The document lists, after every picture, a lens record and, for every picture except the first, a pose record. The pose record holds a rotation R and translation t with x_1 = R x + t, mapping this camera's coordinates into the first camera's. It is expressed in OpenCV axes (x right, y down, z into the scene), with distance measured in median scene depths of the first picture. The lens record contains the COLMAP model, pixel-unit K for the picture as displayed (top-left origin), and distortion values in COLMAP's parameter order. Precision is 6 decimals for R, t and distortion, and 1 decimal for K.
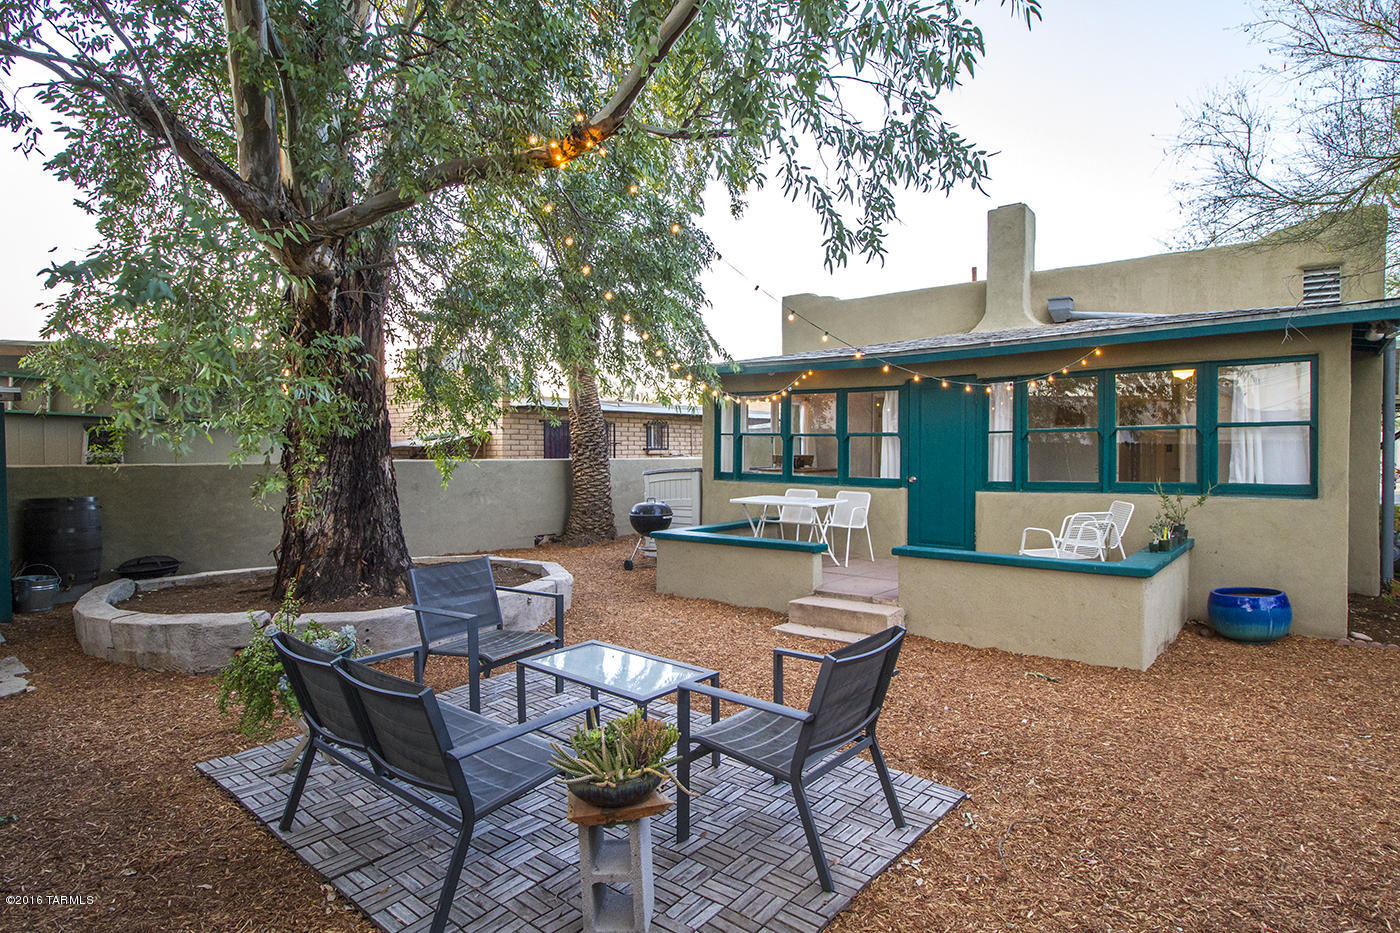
lens RADIAL K [[716.9, 0, 702.7], [0, 716.9, 464.7], [0, 0, 1]] dist [0.000886, 0.000098]
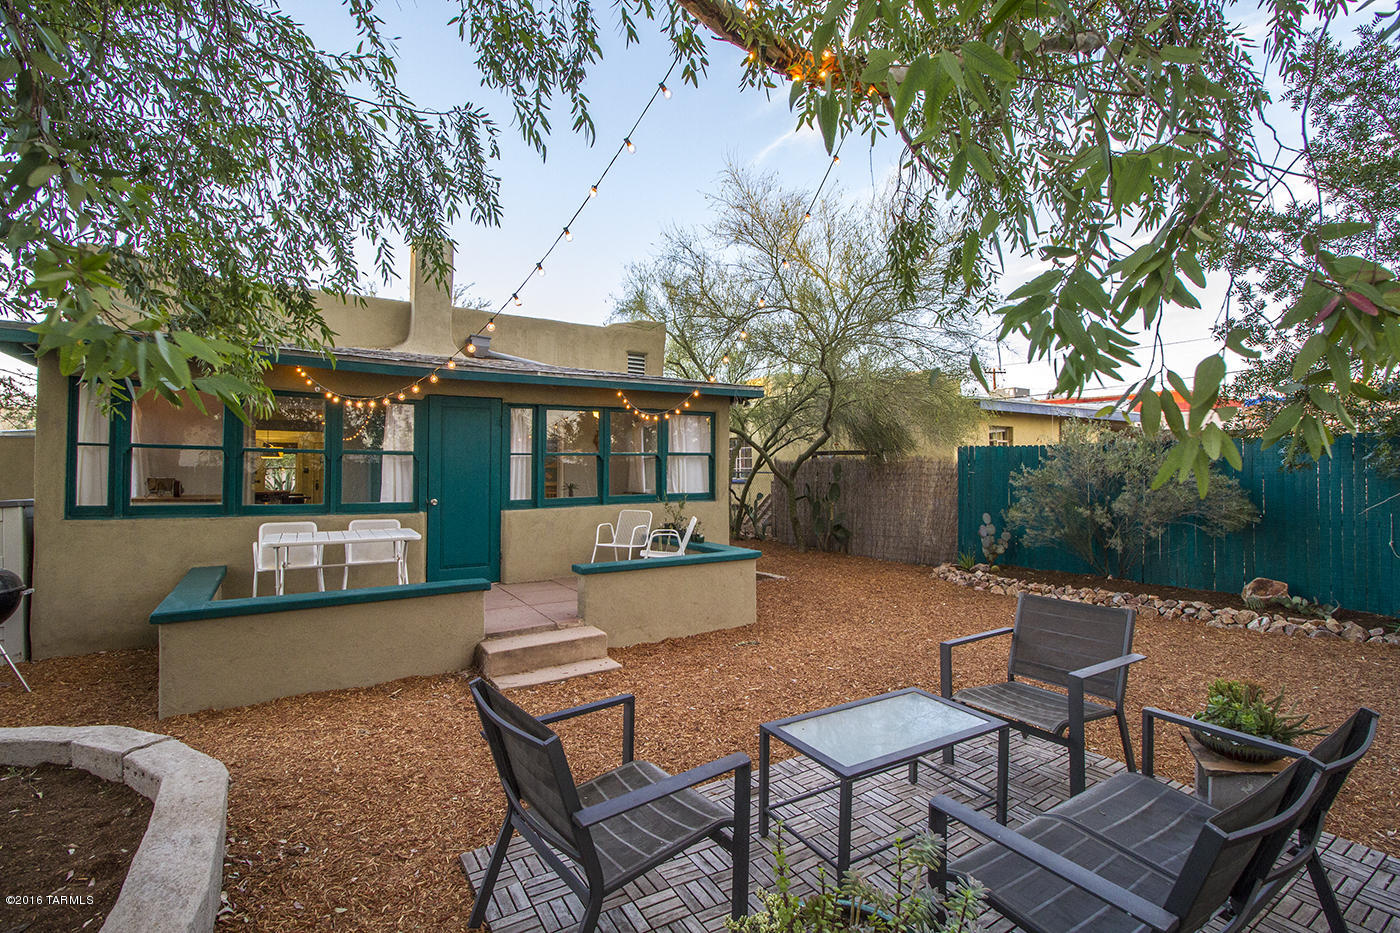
lens RADIAL K [[645.3, 0, 701.9], [0, 645.3, 460.5], [0, 0, 1]] dist [-0.016024, -0.003767]
pose [[0.314745, 0.014984, 0.949058, -0.422848], [0.015356, 0.999664, -0.020876, -0.011279], [-0.949052, 0.021144, 0.314409, 0.429526]]
